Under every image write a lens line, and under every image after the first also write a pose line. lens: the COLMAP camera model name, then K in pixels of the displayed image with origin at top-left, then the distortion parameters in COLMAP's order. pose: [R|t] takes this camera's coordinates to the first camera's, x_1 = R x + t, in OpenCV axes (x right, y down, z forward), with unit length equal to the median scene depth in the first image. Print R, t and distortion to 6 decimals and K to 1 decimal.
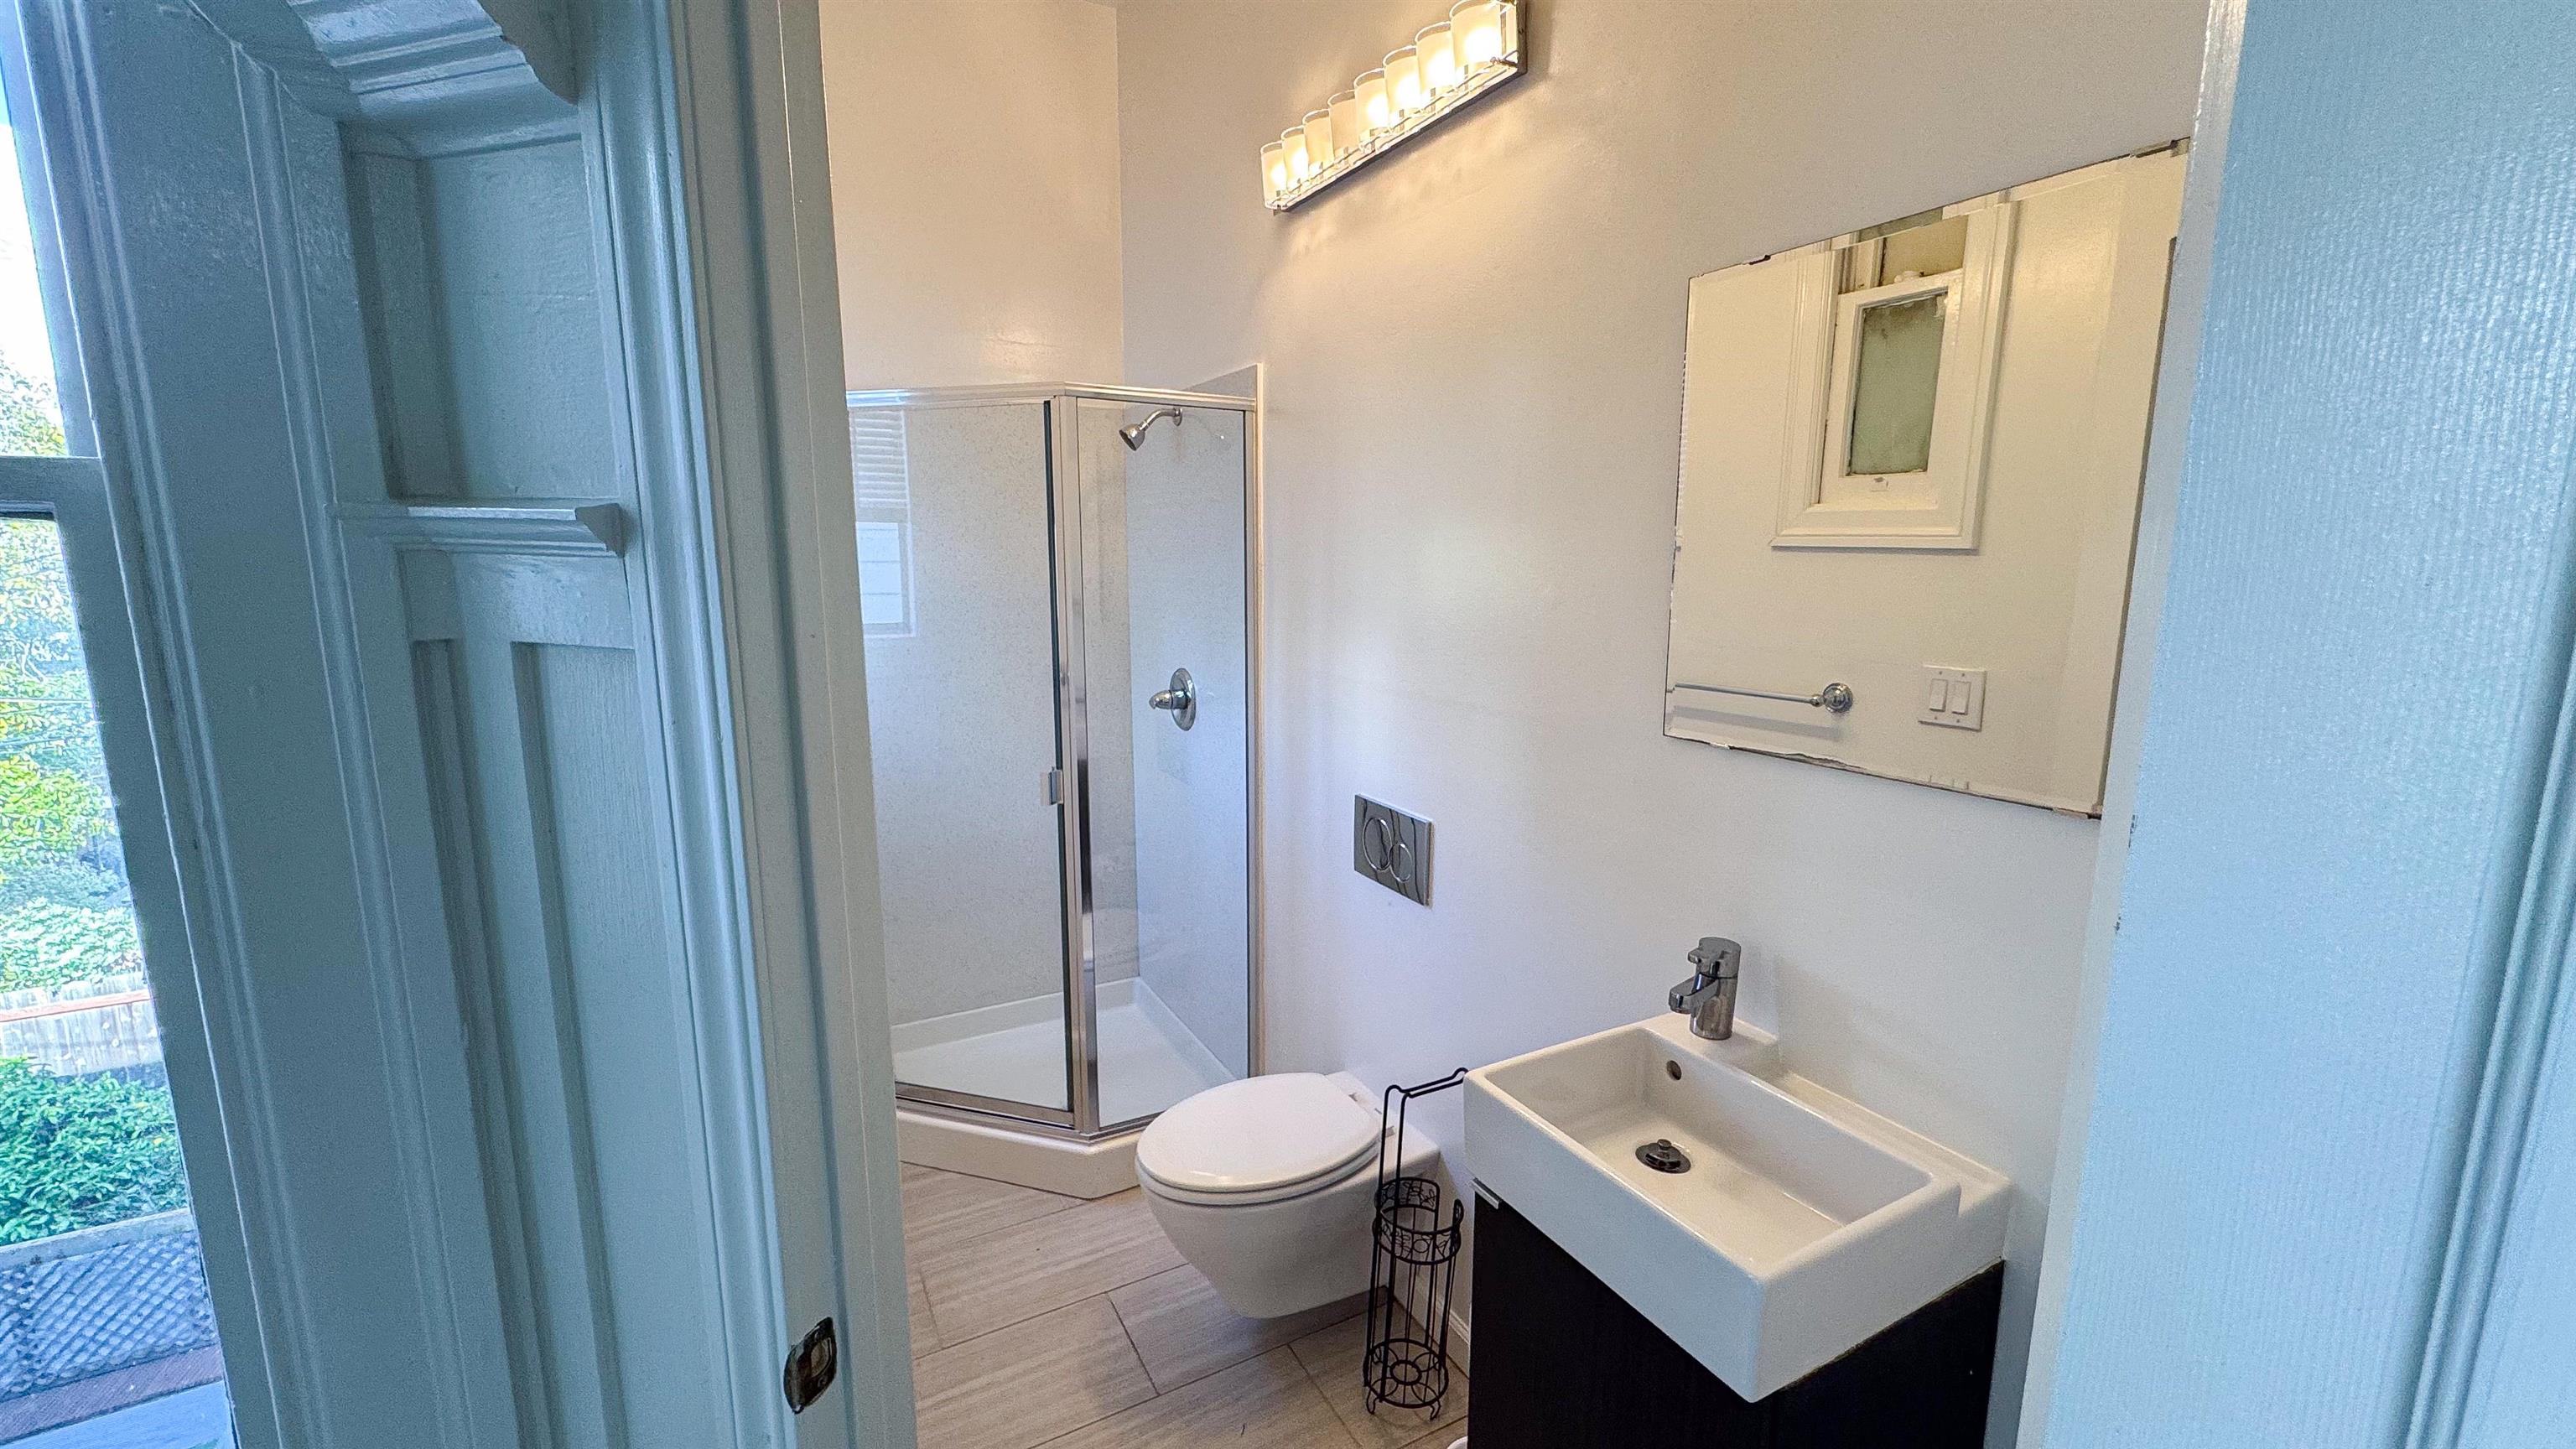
lens RADIAL K [[1028.8, 0, 1288.0], [0, 1028.8, 724.5], [0, 0, 1]] dist [-0.000984, -0.000516]
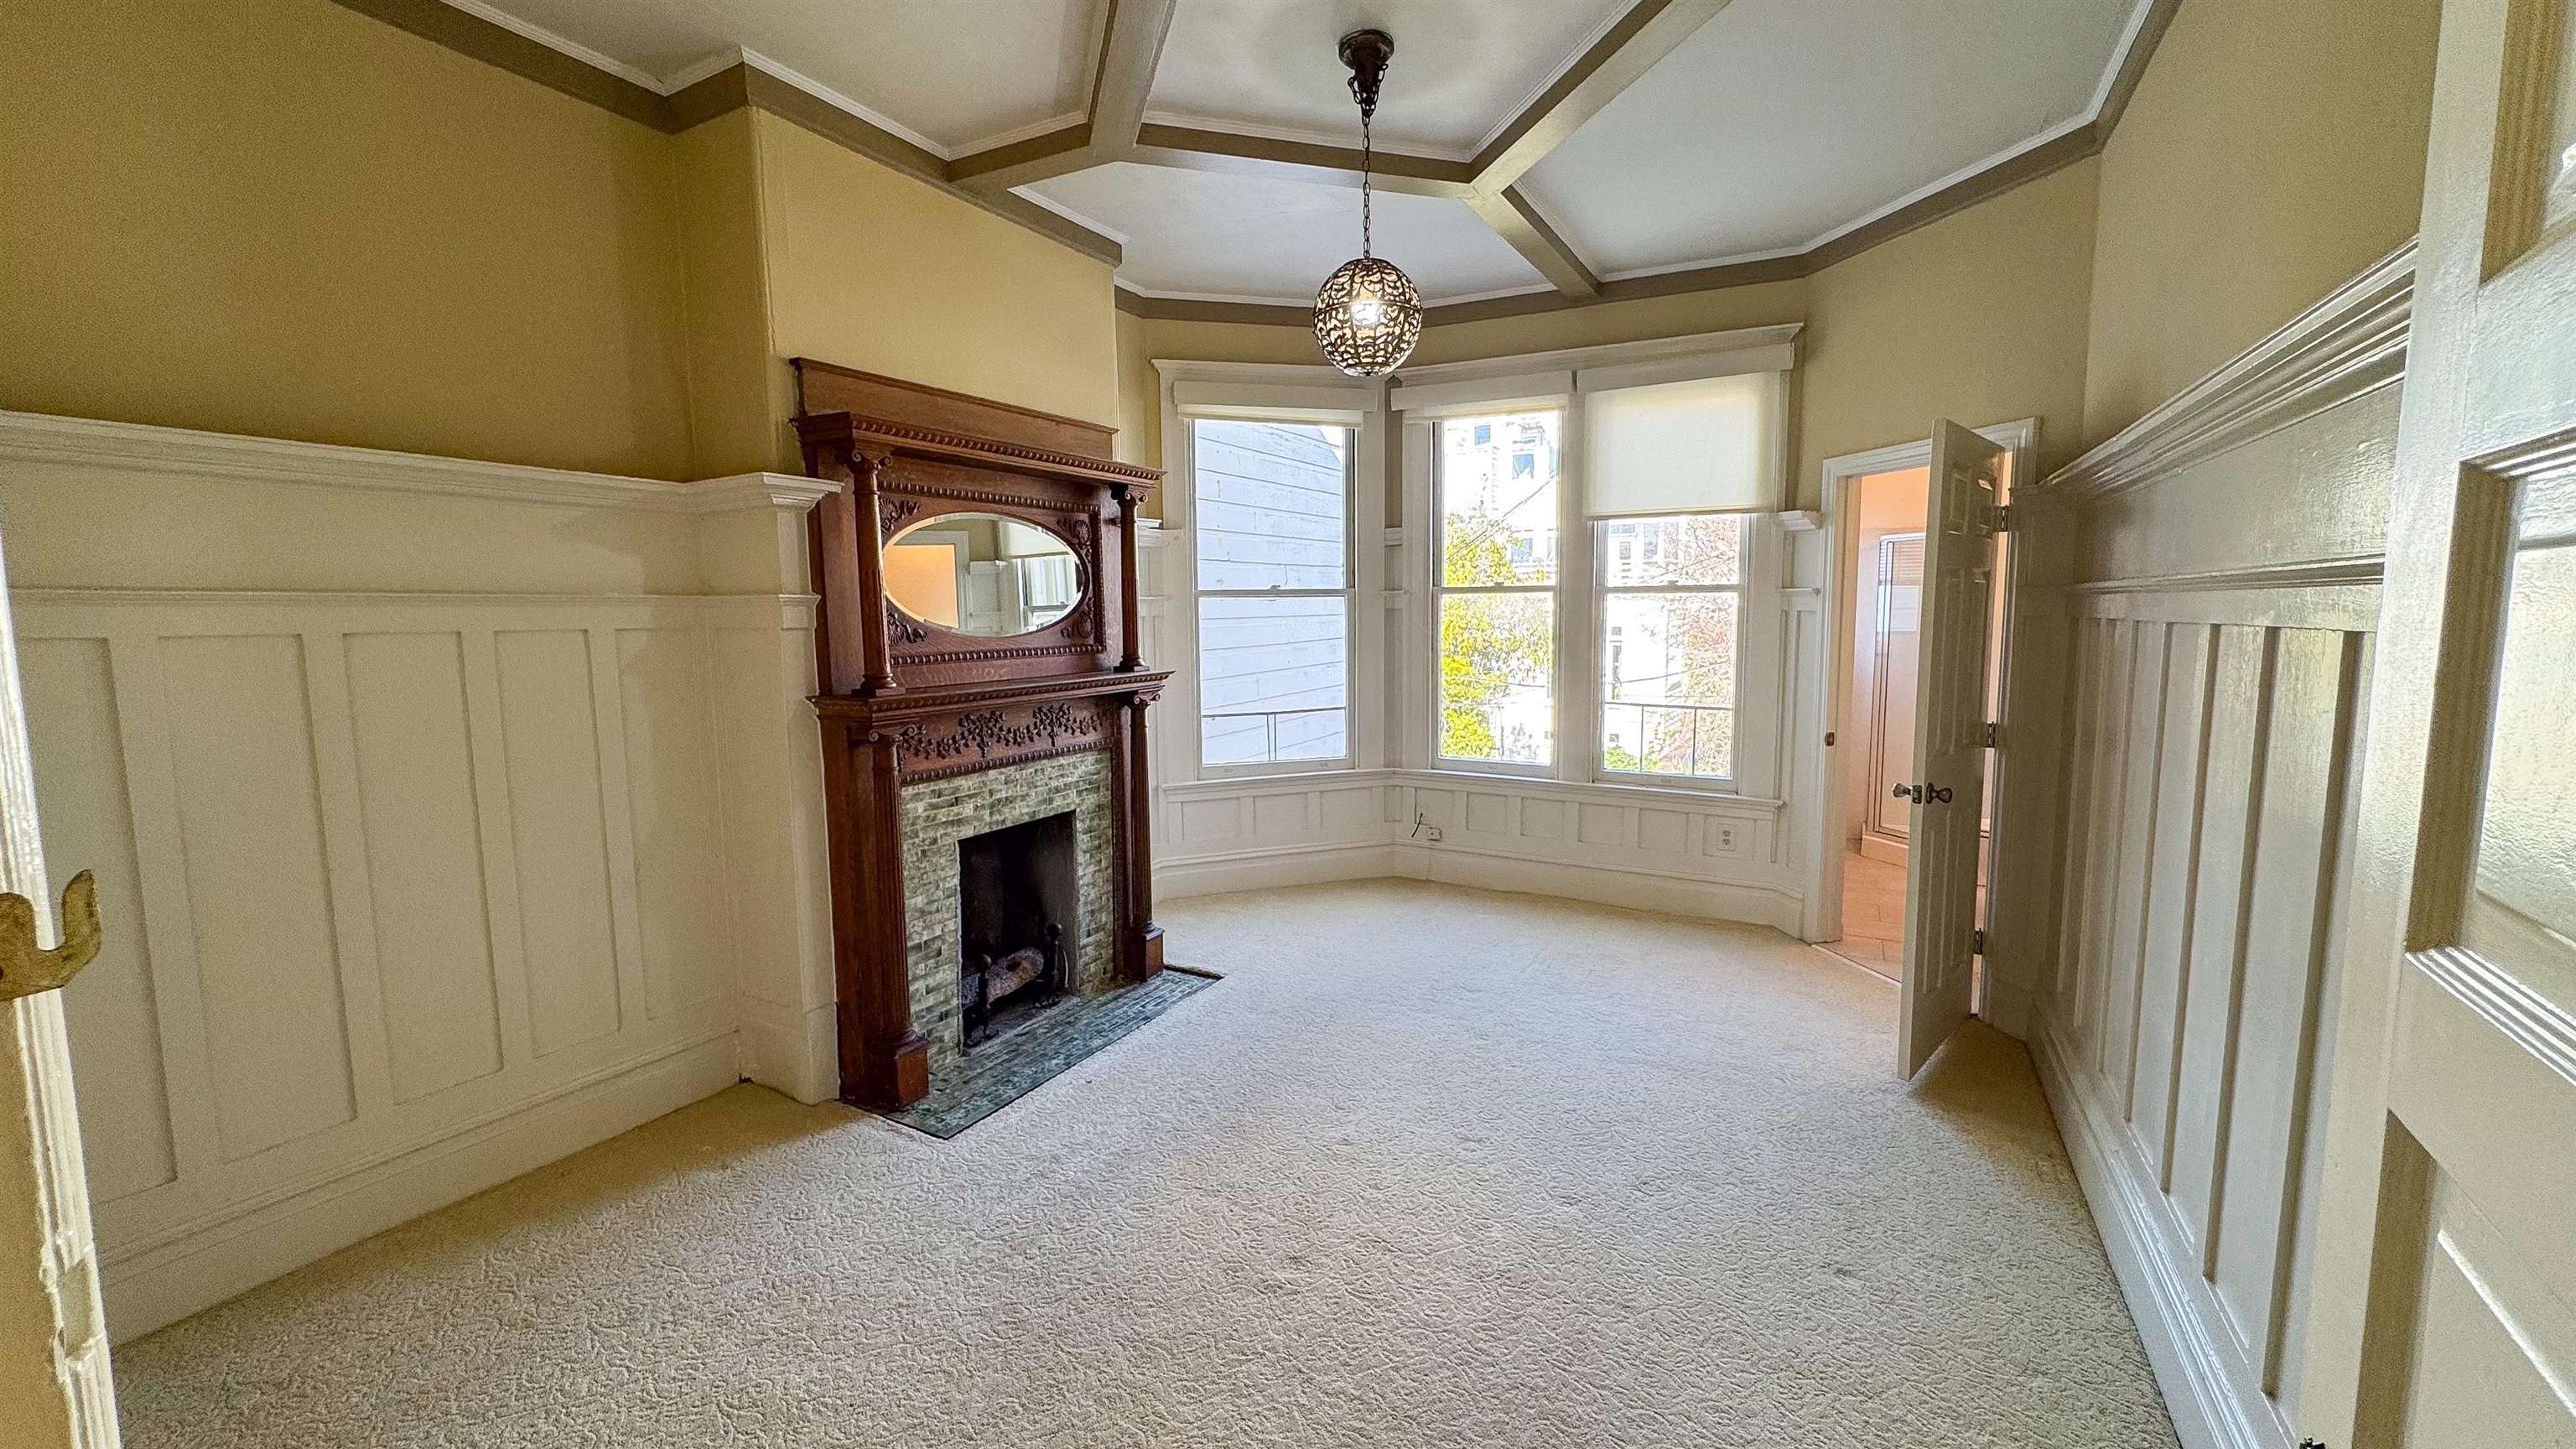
lens RADIAL K [[1028.8, 0, 1288.0], [0, 1028.8, 724.5], [0, 0, 1]] dist [-0.000984, -0.000516]
pose [[0.537178, 0.083702, -0.839306, 2.686319], [-0.127497, 0.991688, 0.017297, 0.834097], [0.833777, 0.097718, 0.543385, -4.583124]]
